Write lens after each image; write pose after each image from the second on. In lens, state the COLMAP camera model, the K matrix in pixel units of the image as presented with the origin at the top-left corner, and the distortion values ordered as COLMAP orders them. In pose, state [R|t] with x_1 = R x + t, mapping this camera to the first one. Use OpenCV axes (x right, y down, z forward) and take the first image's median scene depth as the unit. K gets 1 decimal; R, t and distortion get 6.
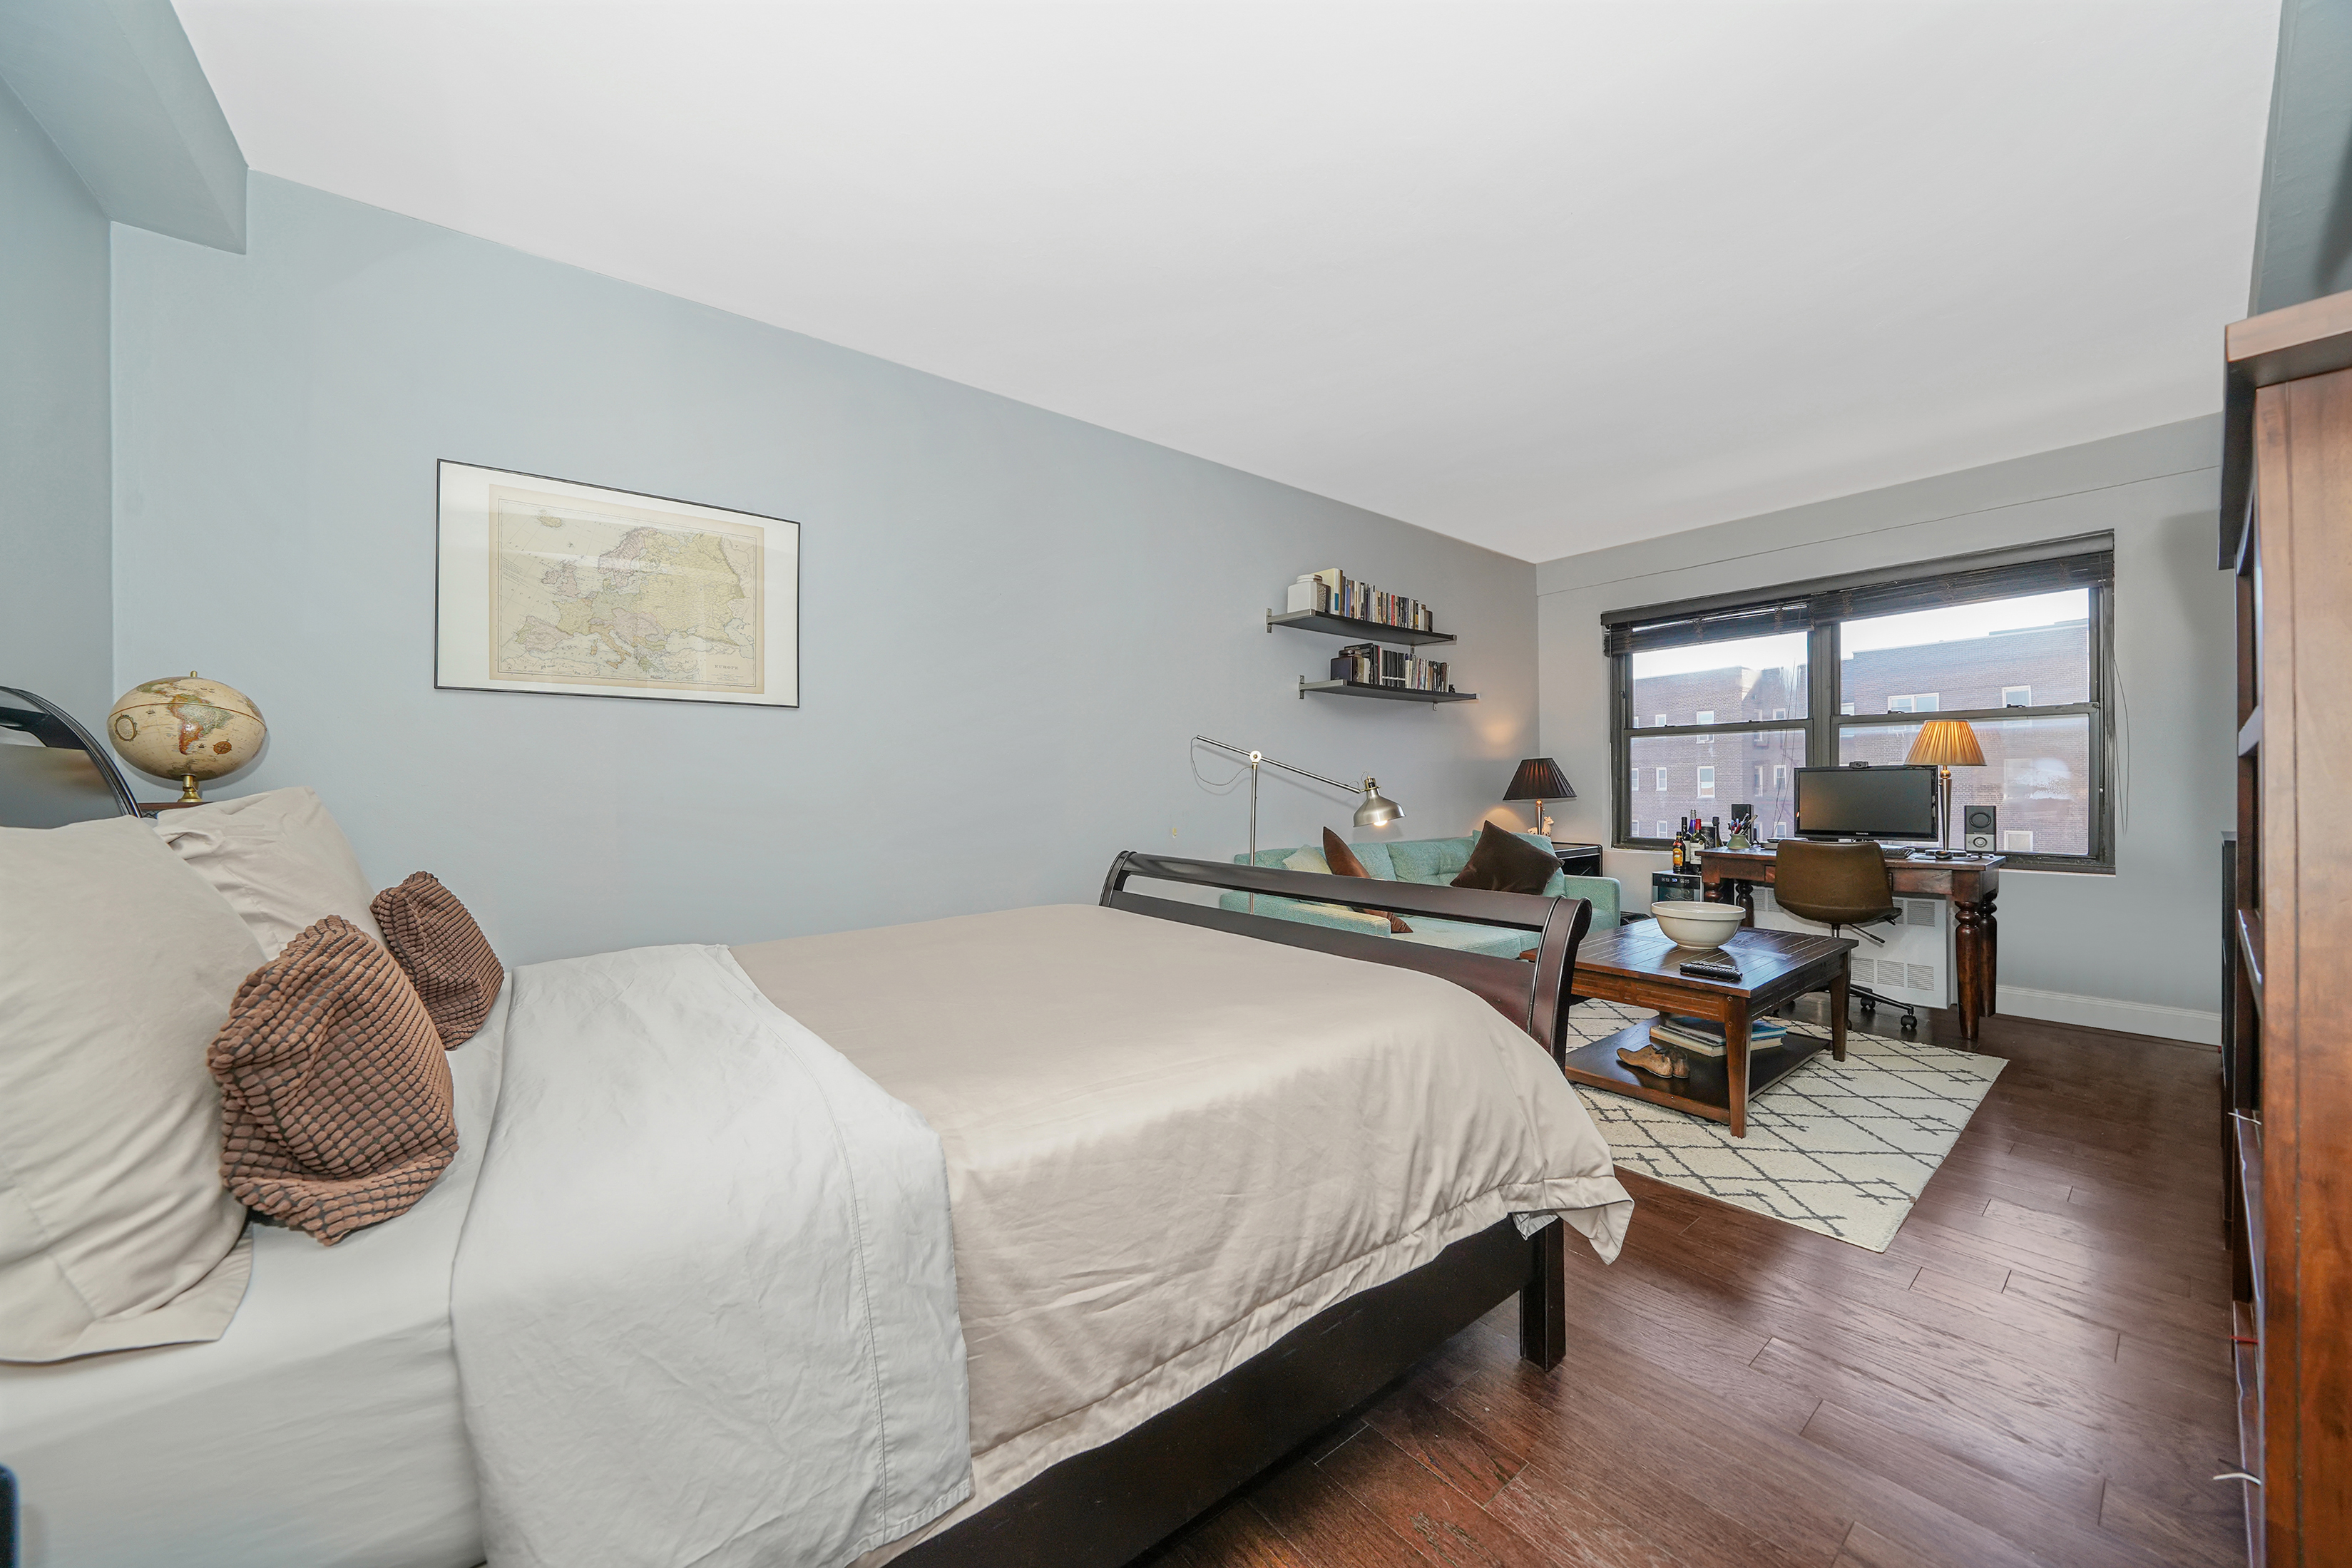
lens RADIAL K [[829.0, 0, 1181.2], [0, 829.0, 786.8], [0, 0, 1]] dist [-0.017022, 0.000028]
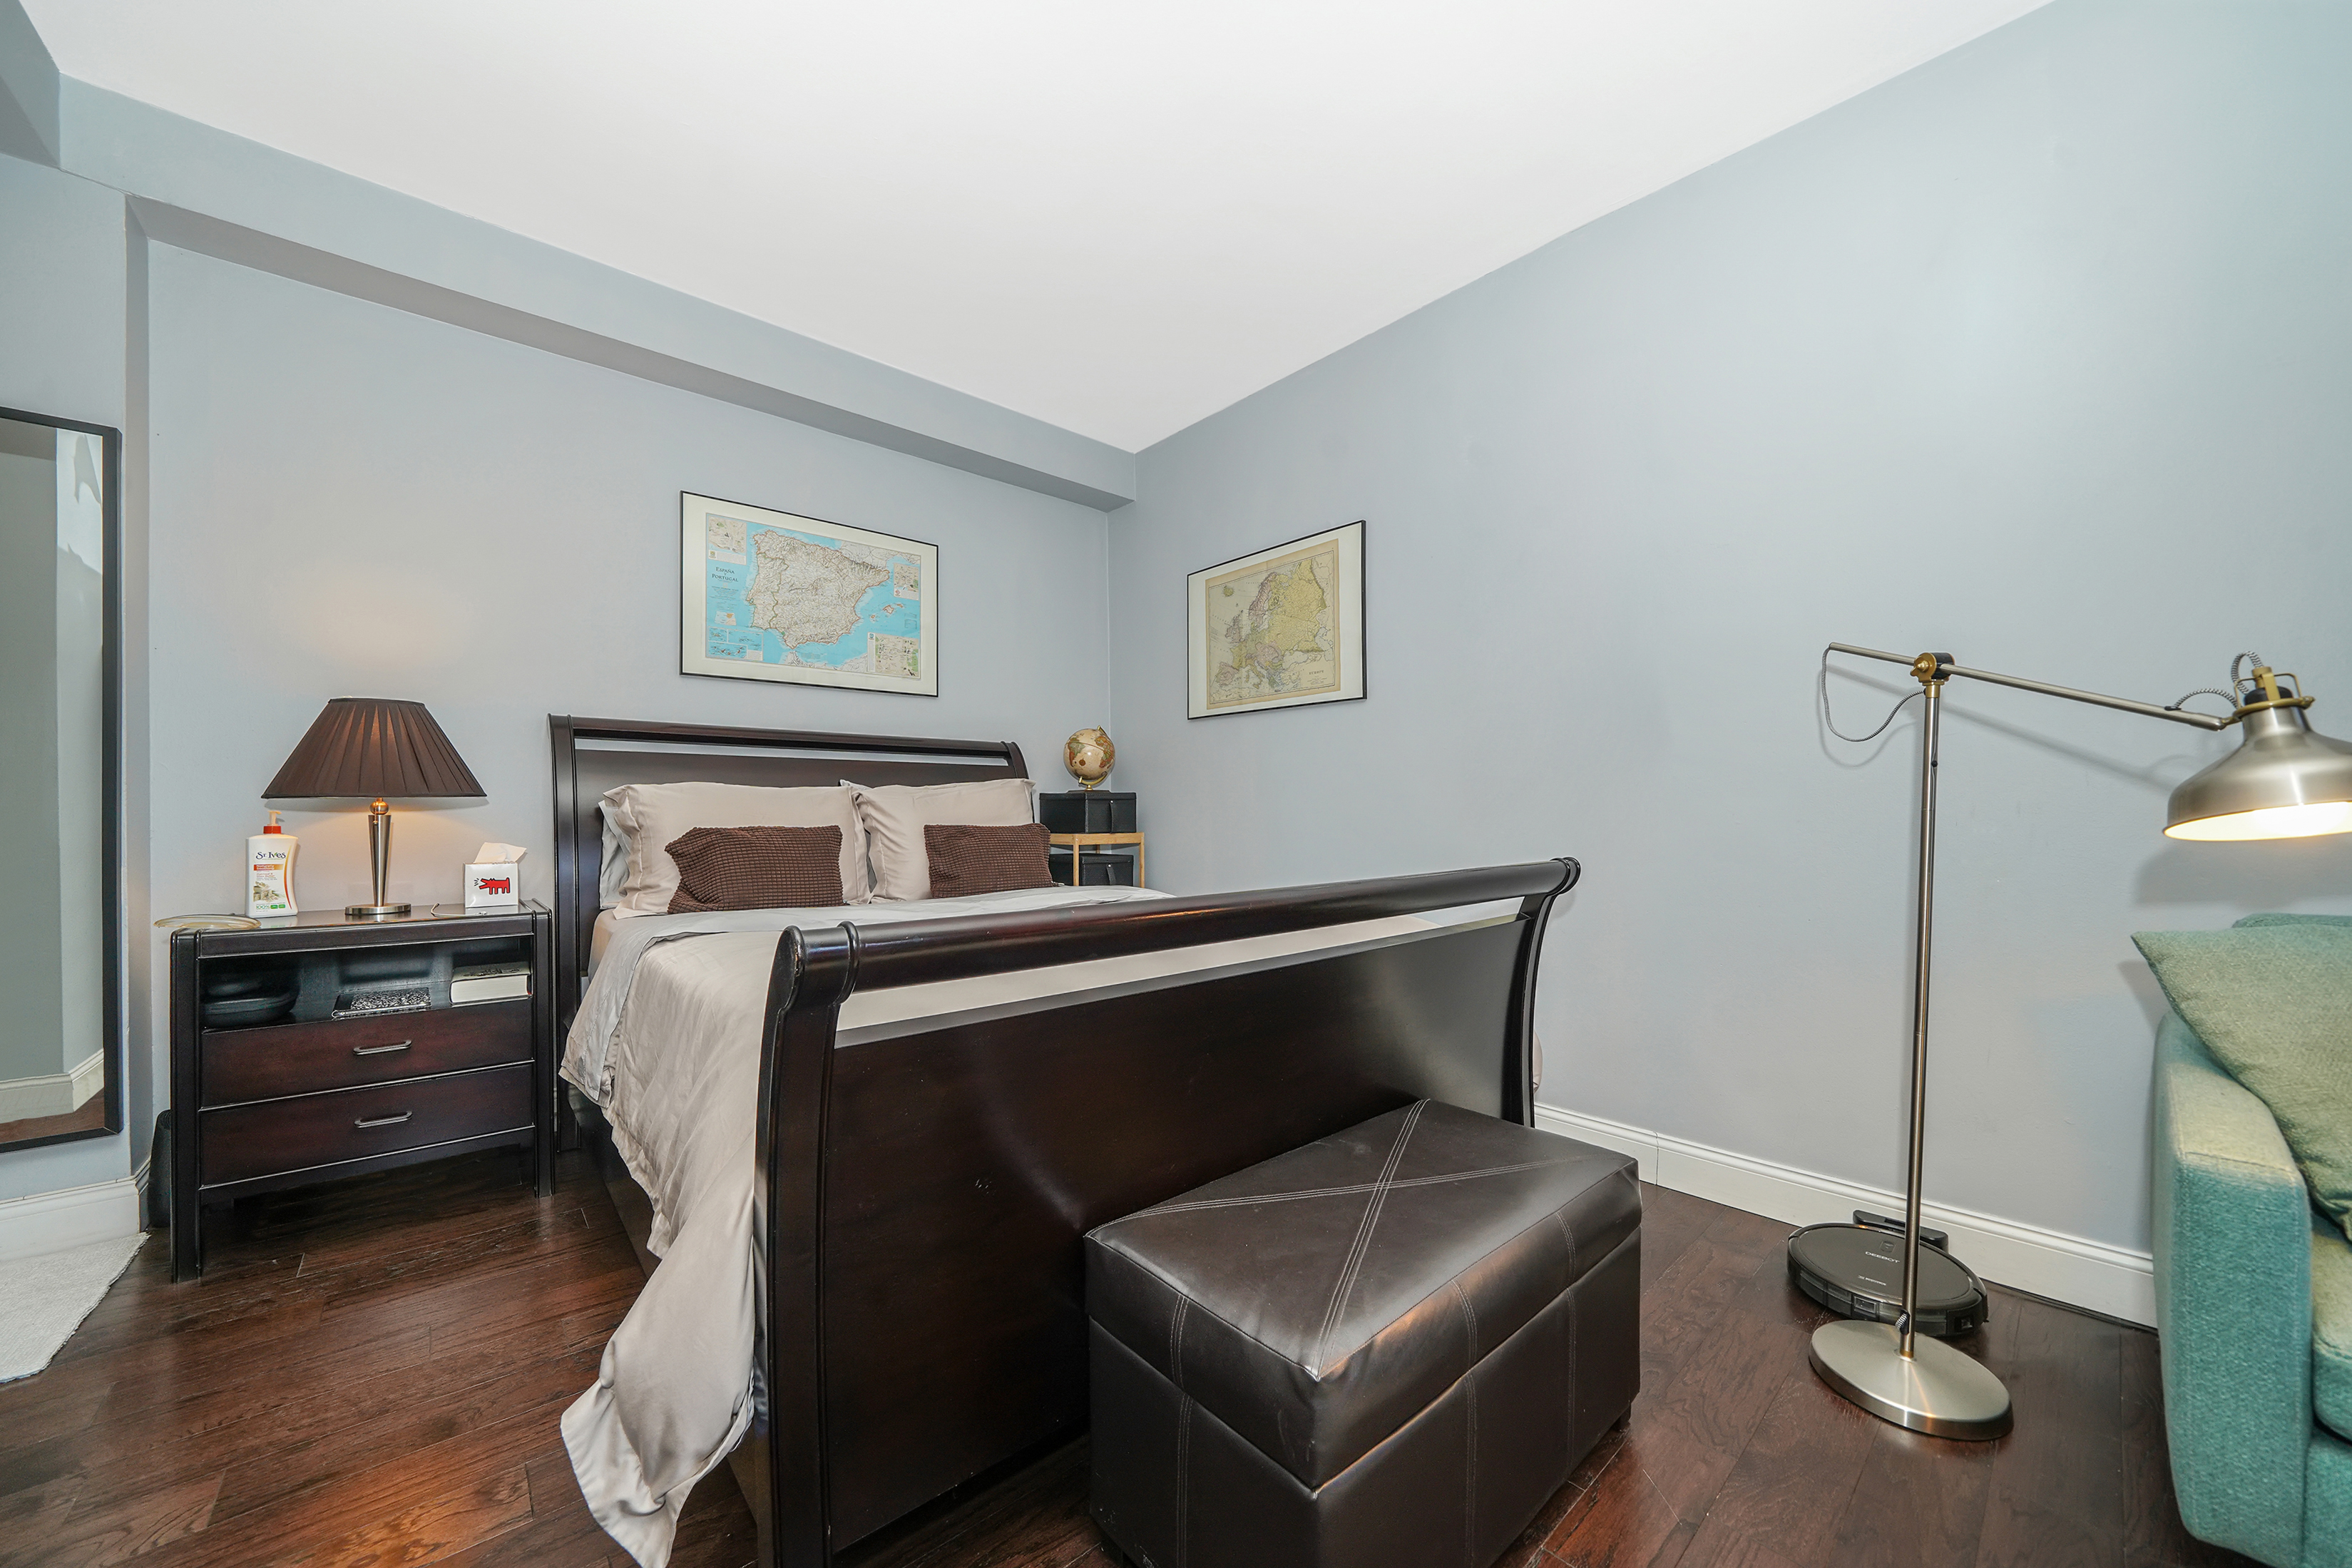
lens RADIAL K [[845.3, 0, 1194.5], [0, 845.3, 806.0], [0, 0, 1]] dist [-0.027411, 0.003482]
pose [[0.066103, -0.003267, -0.997807, 0.391703], [0.002779, 0.999991, -0.003090, 0.028805], [0.997809, -0.002569, 0.066111, 0.478757]]
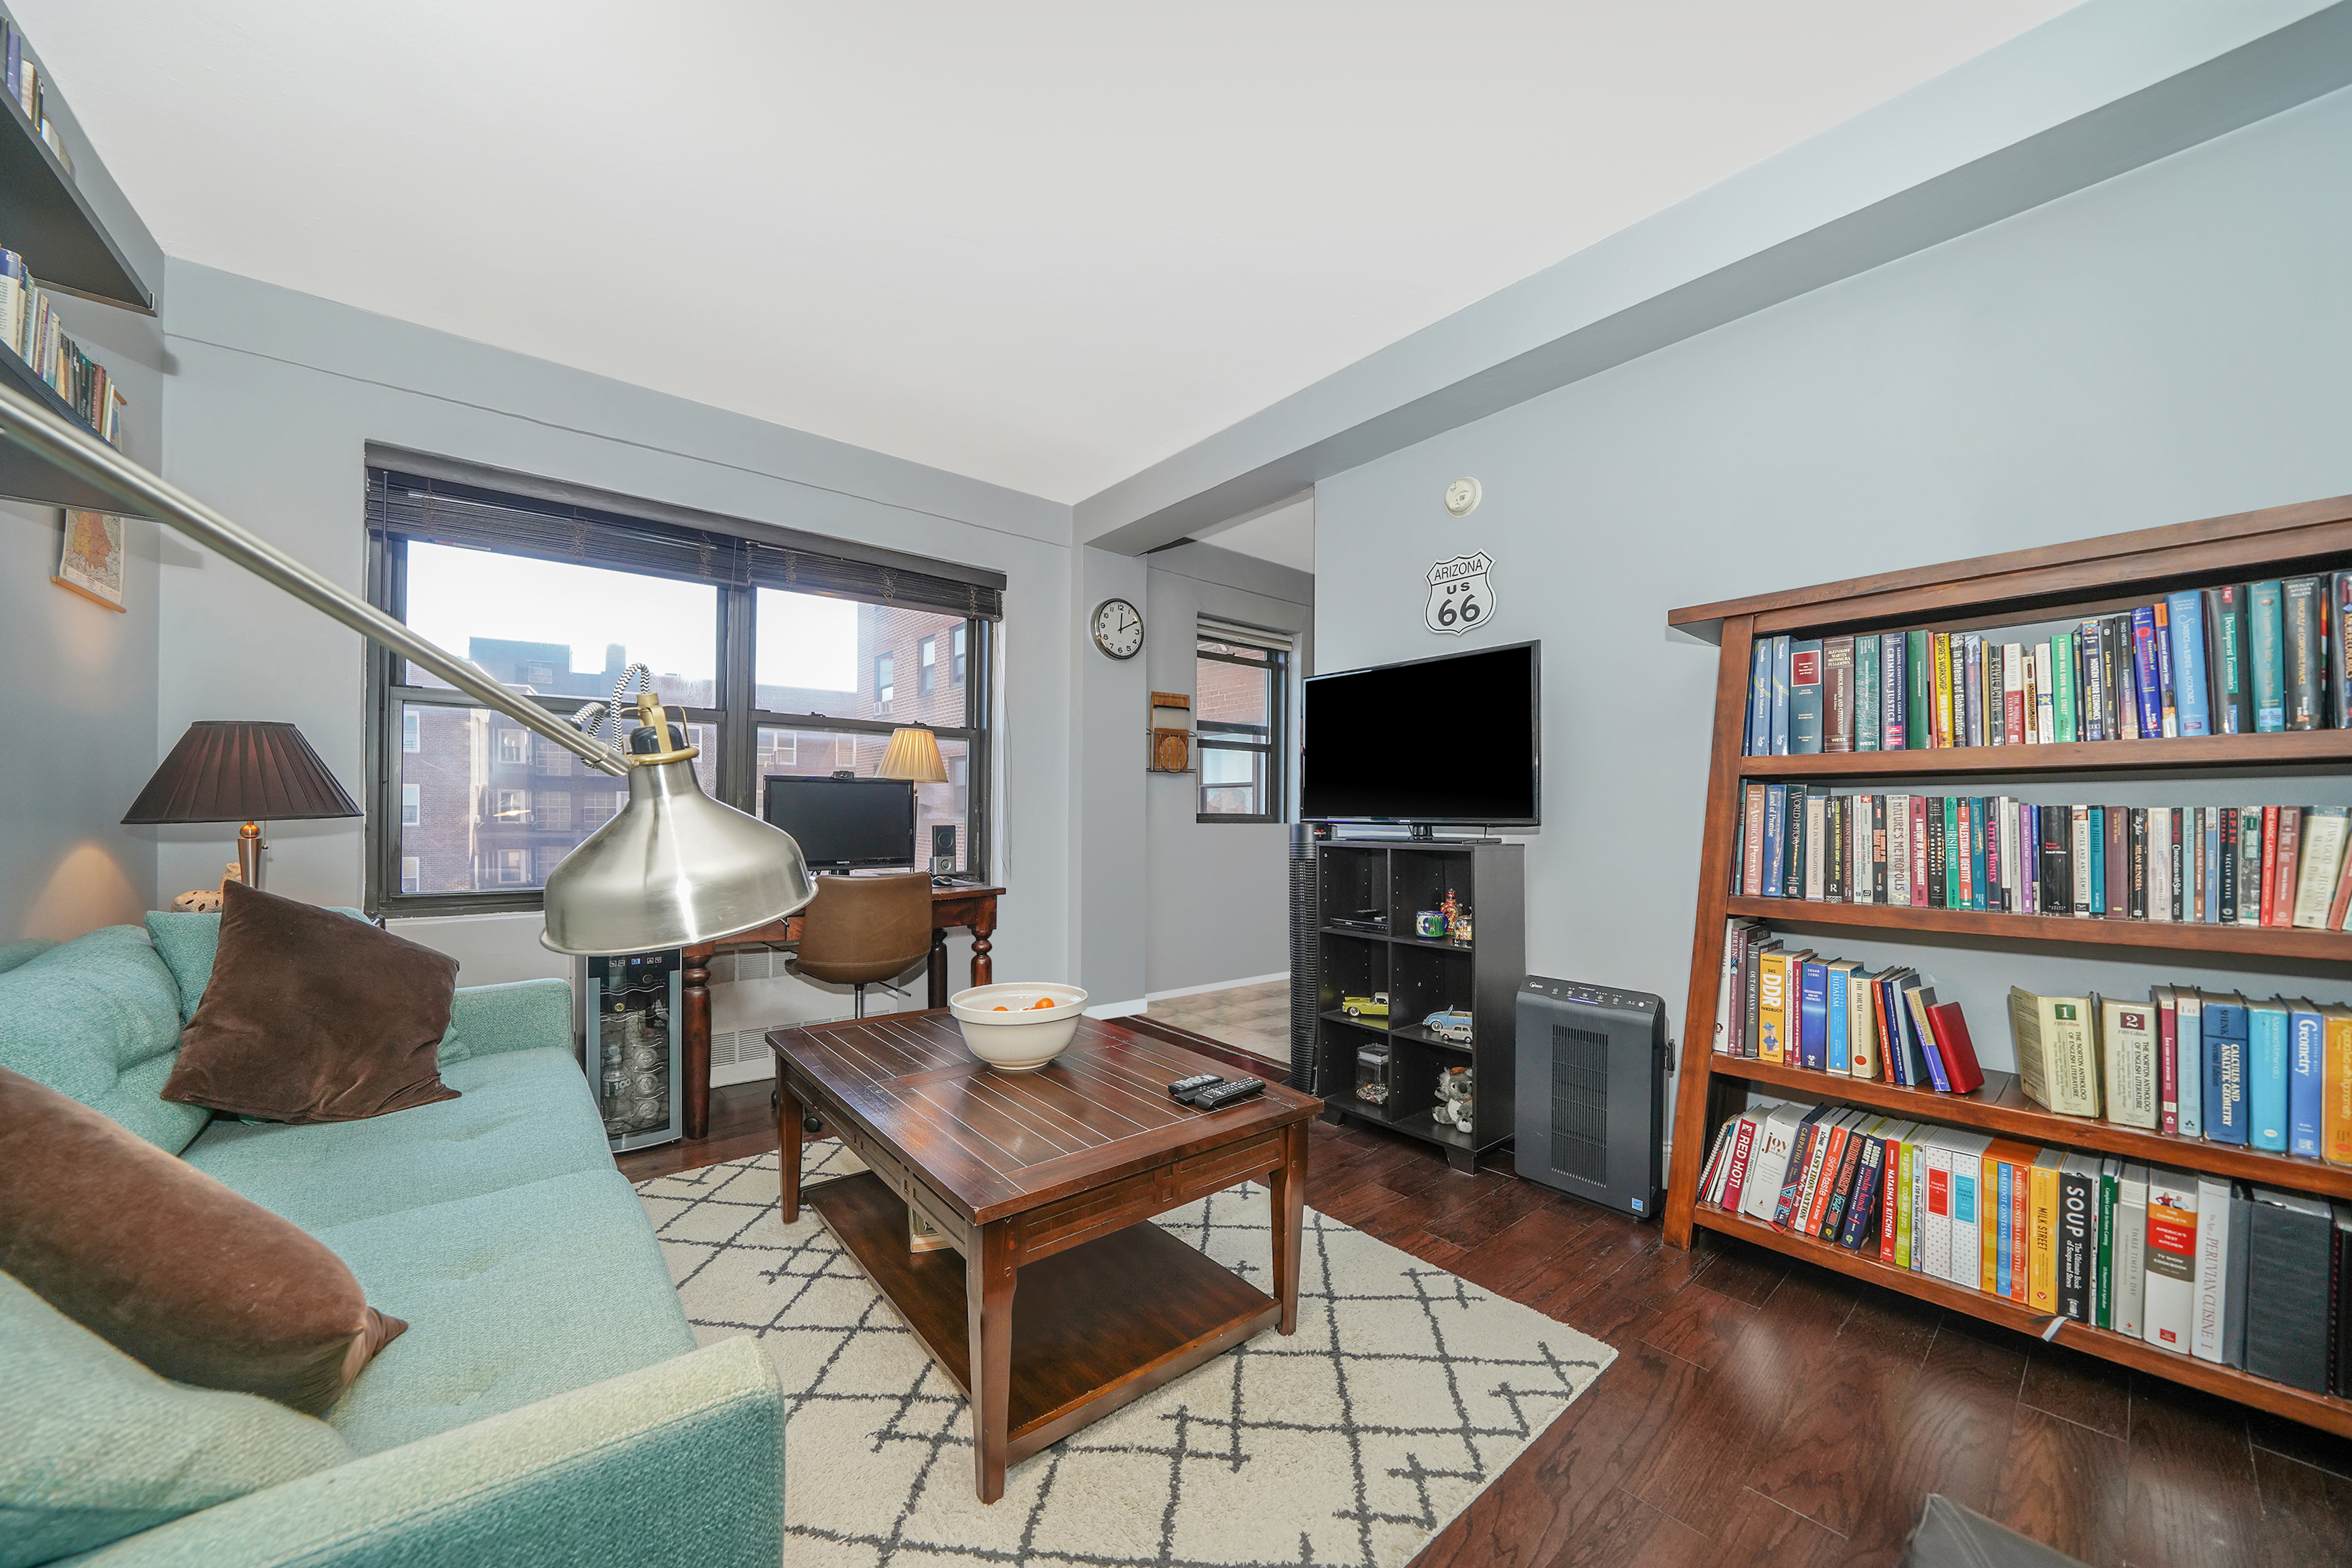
lens RADIAL K [[834.8, 0, 1188.4], [0, 834.8, 824.6], [0, 0, 1]] dist [-0.029759, 0.000000]
pose [[-0.034822, -0.006039, 0.999375, 0.018633], [-0.007211, 0.999957, 0.005791, 0.013221], [-0.999368, -0.007005, -0.034864, 0.697190]]
